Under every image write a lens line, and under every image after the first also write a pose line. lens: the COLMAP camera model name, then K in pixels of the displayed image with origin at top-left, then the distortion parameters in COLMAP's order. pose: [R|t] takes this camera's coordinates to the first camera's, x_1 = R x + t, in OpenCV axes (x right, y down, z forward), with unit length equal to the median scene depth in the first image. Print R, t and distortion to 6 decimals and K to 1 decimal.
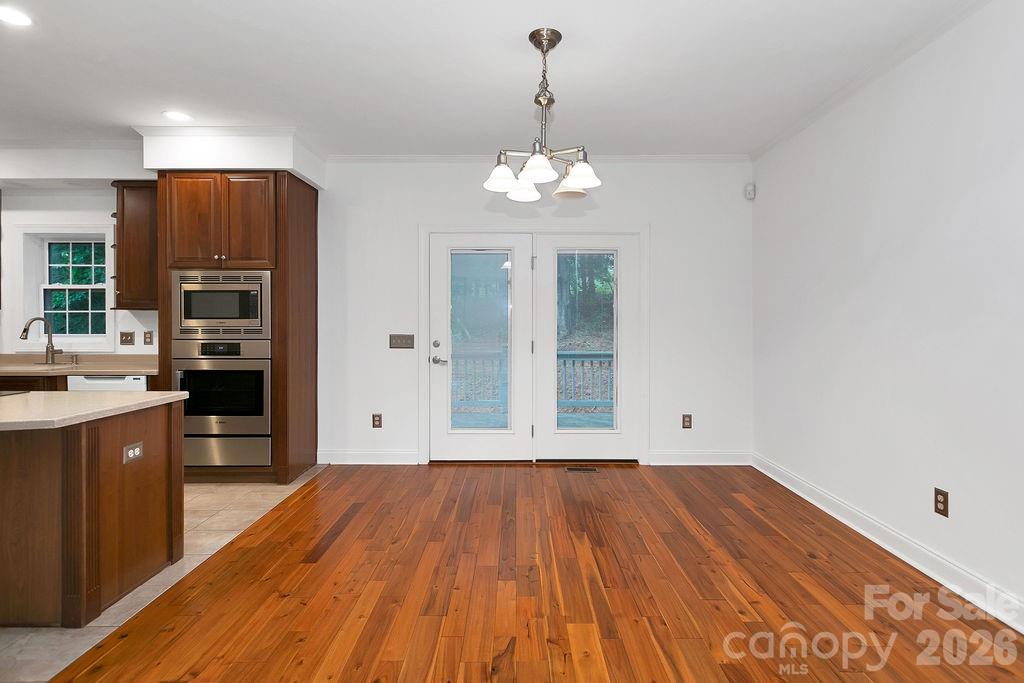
lens RADIAL K [[515.4, 0, 516.1], [0, 515.4, 325.6], [0, 0, 1]] dist [0.000595, -0.000222]
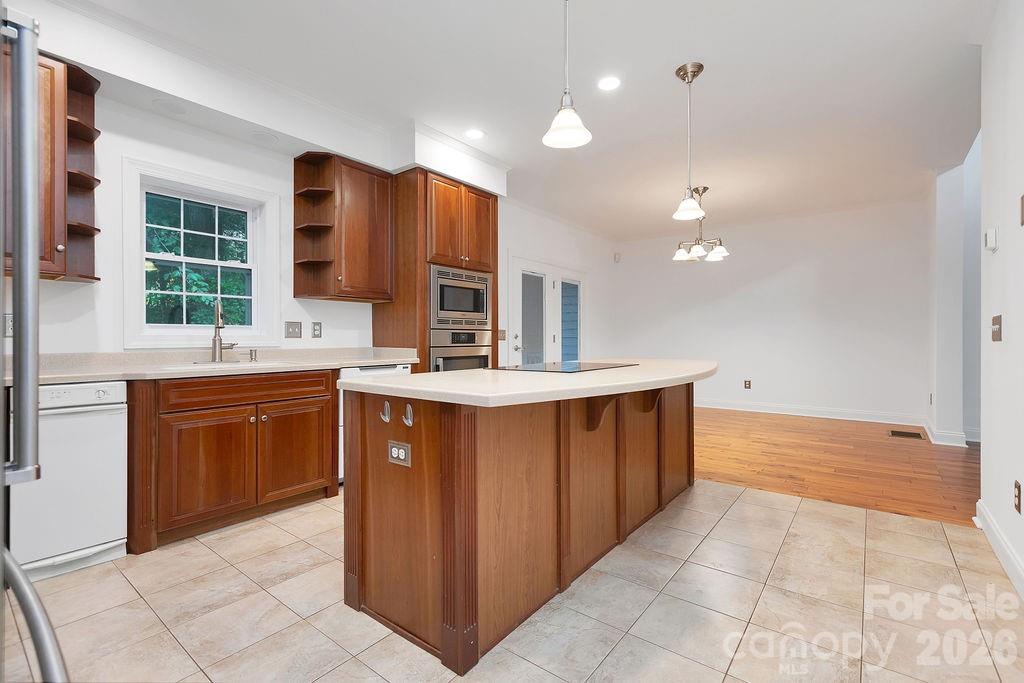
lens RADIAL K [[458.8, 0, 514.6], [0, 458.8, 340.5], [0, 0, 1]] dist [0.000184, -0.000114]
pose [[0.620960, -0.006622, 0.783814, -1.303696], [0.006459, 0.999974, 0.003331, 0.048362], [-0.783816, 0.002994, 0.620986, 0.272494]]
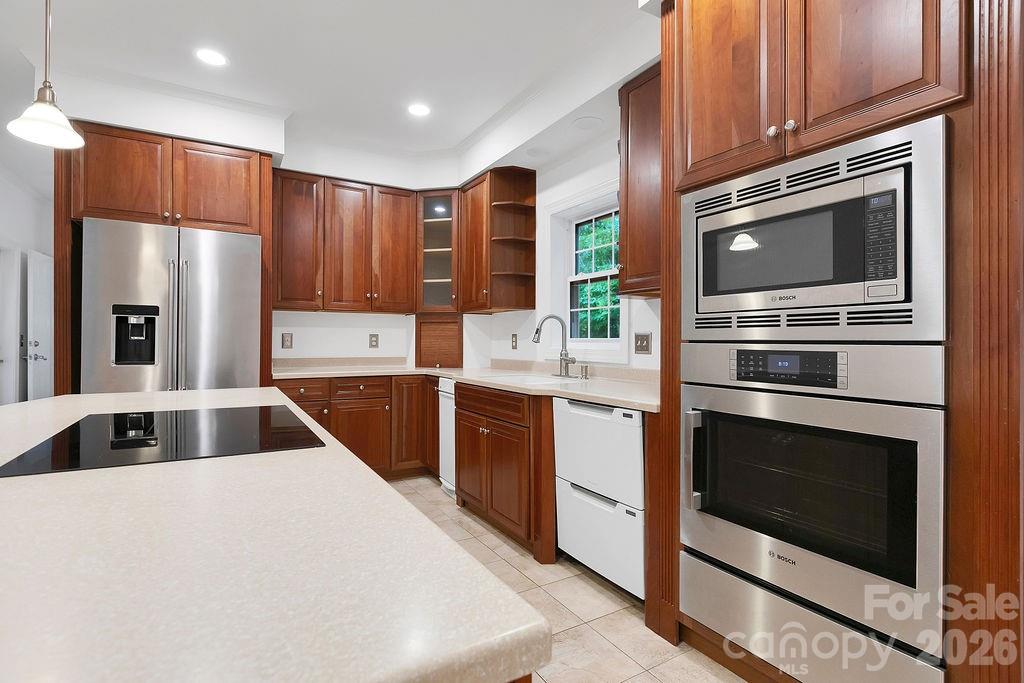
lens RADIAL K [[489.9, 0, 515.9], [0, 489.9, 338.2], [0, 0, 1]] dist [0.000287, -0.000509]
pose [[0.510637, -0.003763, -0.859788, -0.358916], [-0.009253, 0.999908, -0.009872, 0.029404], [0.859747, 0.012997, 0.510555, 0.639948]]
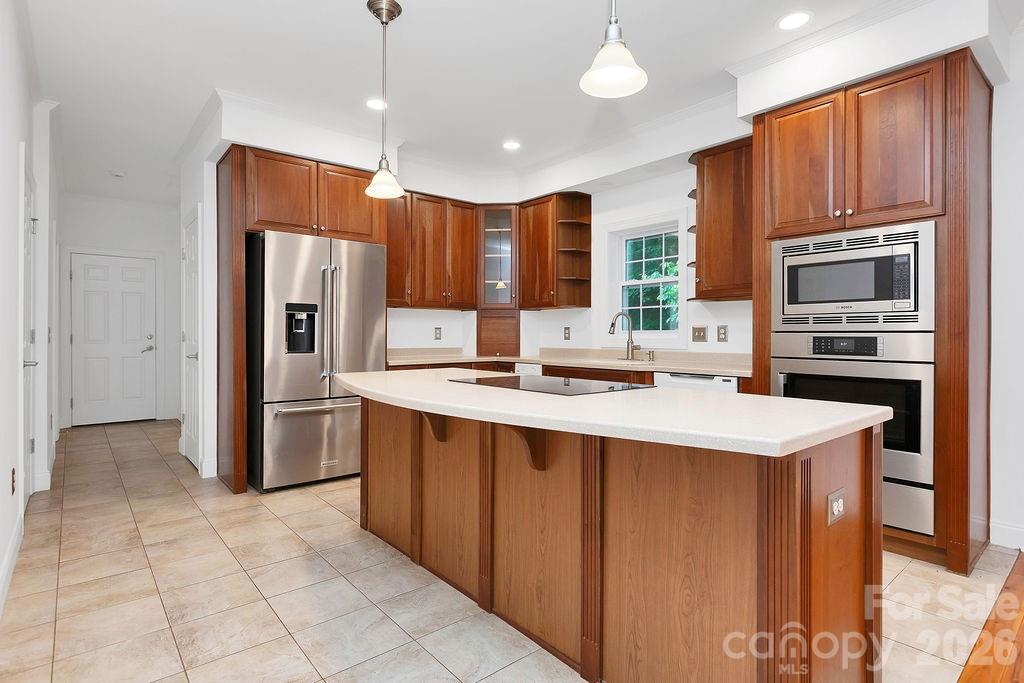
lens RADIAL K [[517.1, 0, 512.0], [0, 517.1, 335.3], [0, 0, 1]] dist [0.000298, 0.000200]
pose [[0.640350, 0.001025, -0.768083, -0.324713], [-0.004948, 0.999984, -0.002790, 0.035626], [0.768068, 0.005587, 0.640344, 0.215914]]
